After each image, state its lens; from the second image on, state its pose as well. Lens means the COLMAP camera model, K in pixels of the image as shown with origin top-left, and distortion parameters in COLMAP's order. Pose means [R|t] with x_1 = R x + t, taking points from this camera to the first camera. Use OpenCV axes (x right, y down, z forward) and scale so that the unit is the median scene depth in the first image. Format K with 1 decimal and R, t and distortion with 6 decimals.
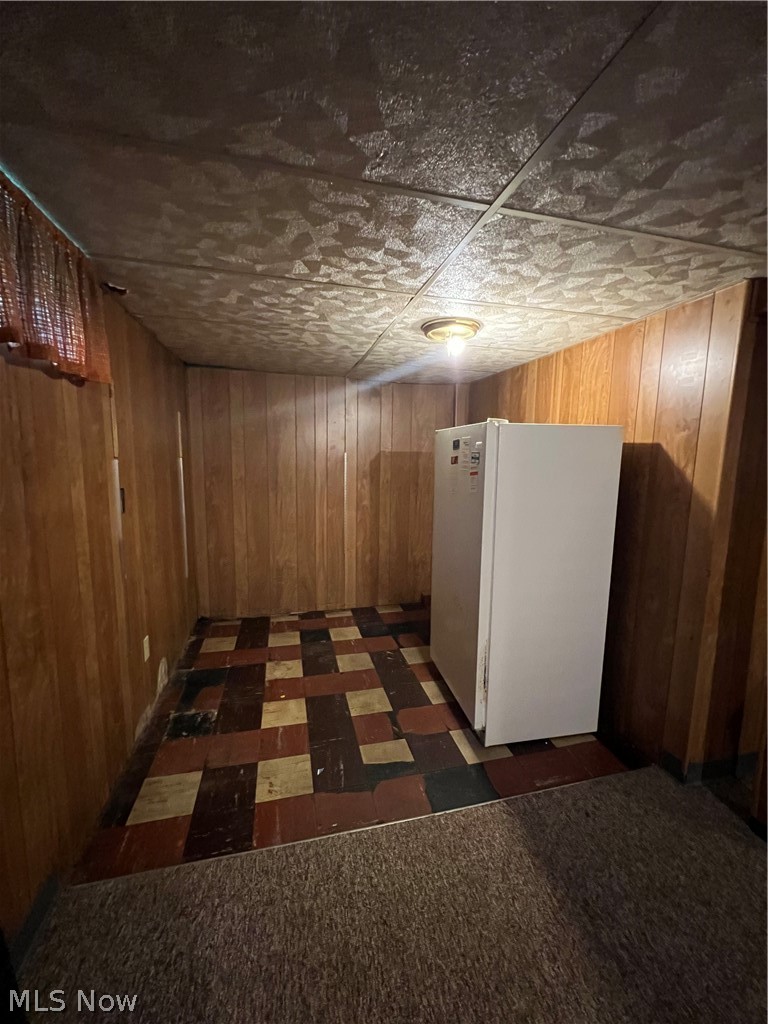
lens RADIAL K [[409.4, 0, 384.4], [0, 409.4, 513.1], [0, 0, 1]] dist [0.001576, -0.000519]
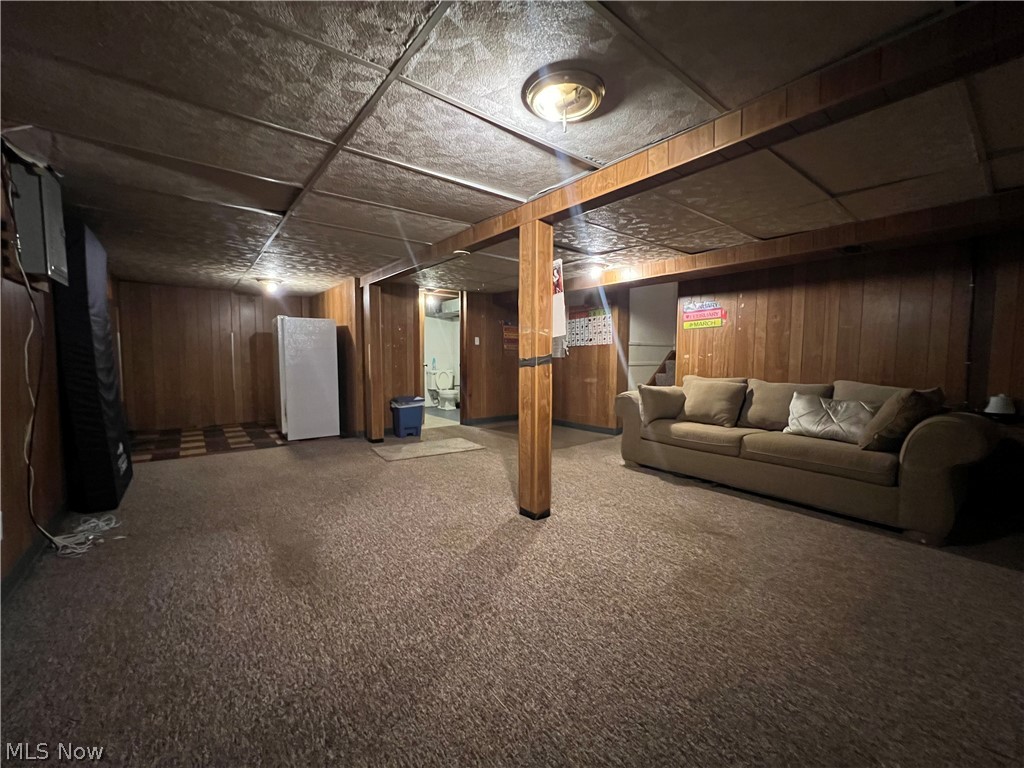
lens RADIAL K [[409.4, 0, 512.6], [0, 409.4, 381.7], [0, 0, 1]] dist [0.001576, -0.000519]
pose [[0.909354, -0.036750, 0.414397, 0.271609], [0.066202, 0.996181, -0.056929, 0.250588], [-0.410722, 0.079203, 0.908314, -1.123462]]
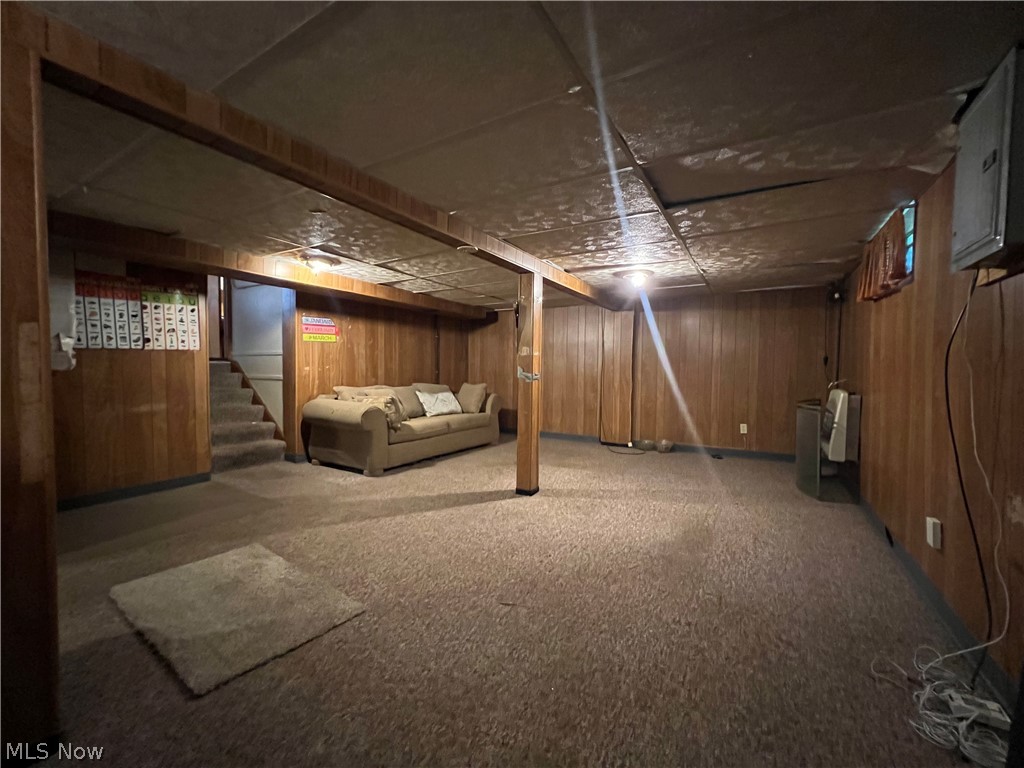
lens RADIAL K [[409.4, 0, 511.5], [0, 409.4, 384.2], [0, 0, 1]] dist [0.001576, -0.000519]
pose [[-0.702663, -0.049349, 0.709810, -0.254358], [0.077492, 0.986350, 0.145287, -0.079089], [-0.707291, 0.157092, -0.689247, 1.094154]]
